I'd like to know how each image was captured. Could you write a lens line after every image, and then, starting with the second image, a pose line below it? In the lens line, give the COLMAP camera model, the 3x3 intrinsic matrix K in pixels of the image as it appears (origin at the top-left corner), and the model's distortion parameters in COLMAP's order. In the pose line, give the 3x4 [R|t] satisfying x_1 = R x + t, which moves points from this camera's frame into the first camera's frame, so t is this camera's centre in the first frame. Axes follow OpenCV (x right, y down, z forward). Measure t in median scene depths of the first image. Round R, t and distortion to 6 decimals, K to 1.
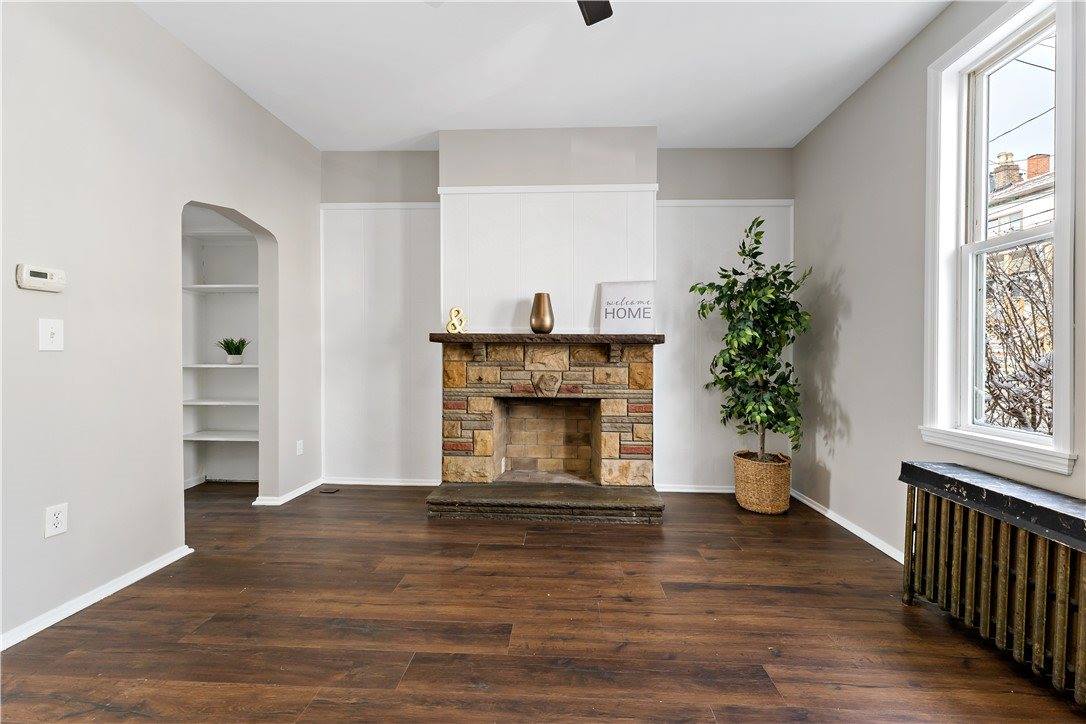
lens RADIAL K [[444.1, 0, 543.9], [0, 444.1, 356.7], [0, 0, 1]] dist [0.000758, 0.000125]
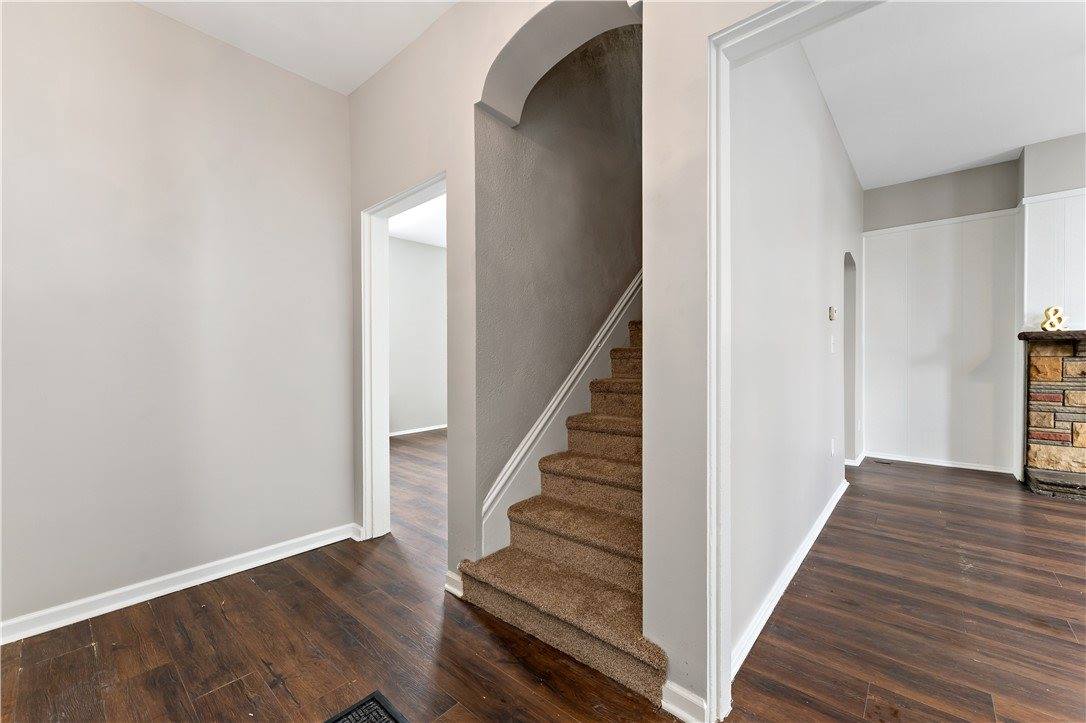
lens RADIAL K [[436.2, 0, 546.0], [0, 436.2, 352.8], [0, 0, 1]] dist [-0.000730, 0.000027]
pose [[0.785552, -0.013273, -0.618654, -0.513294], [0.007075, 0.999897, -0.012470, 0.005158], [0.618756, 0.005419, 0.785565, -0.601271]]
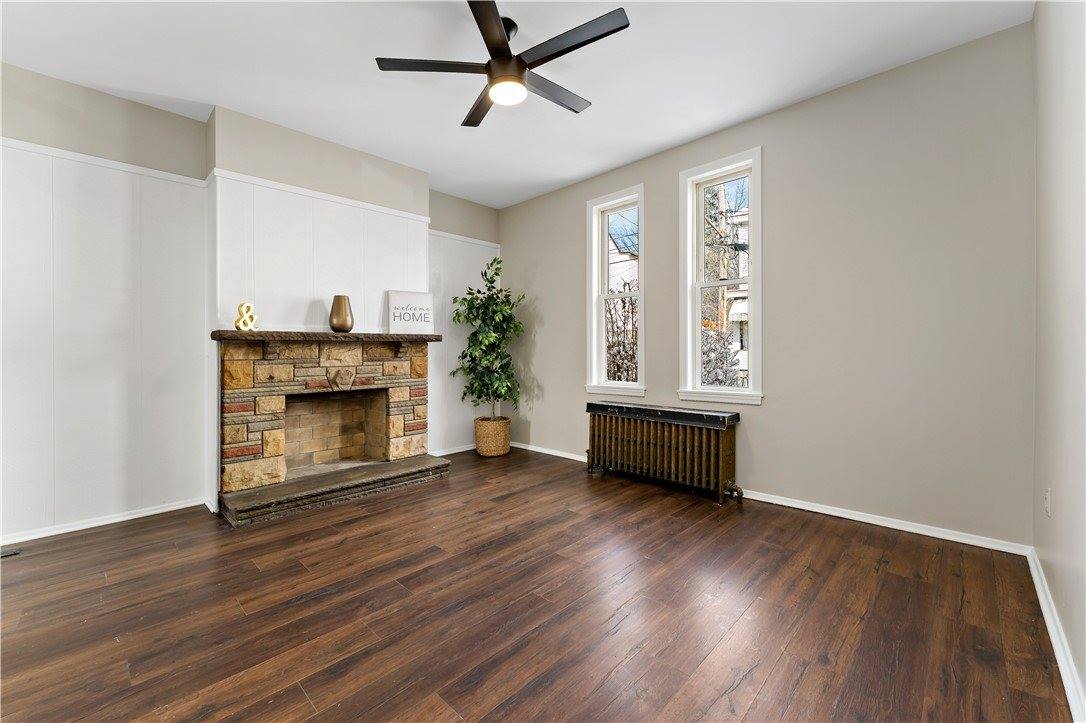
lens RADIAL K [[444.1, 0, 543.9], [0, 444.1, 356.2], [0, 0, 1]] dist [0.000758, 0.000125]
pose [[0.661642, -0.023819, 0.749441, -0.487931], [0.018132, 0.999711, 0.015766, -0.001547], [-0.749600, 0.003158, 0.661883, -0.096861]]
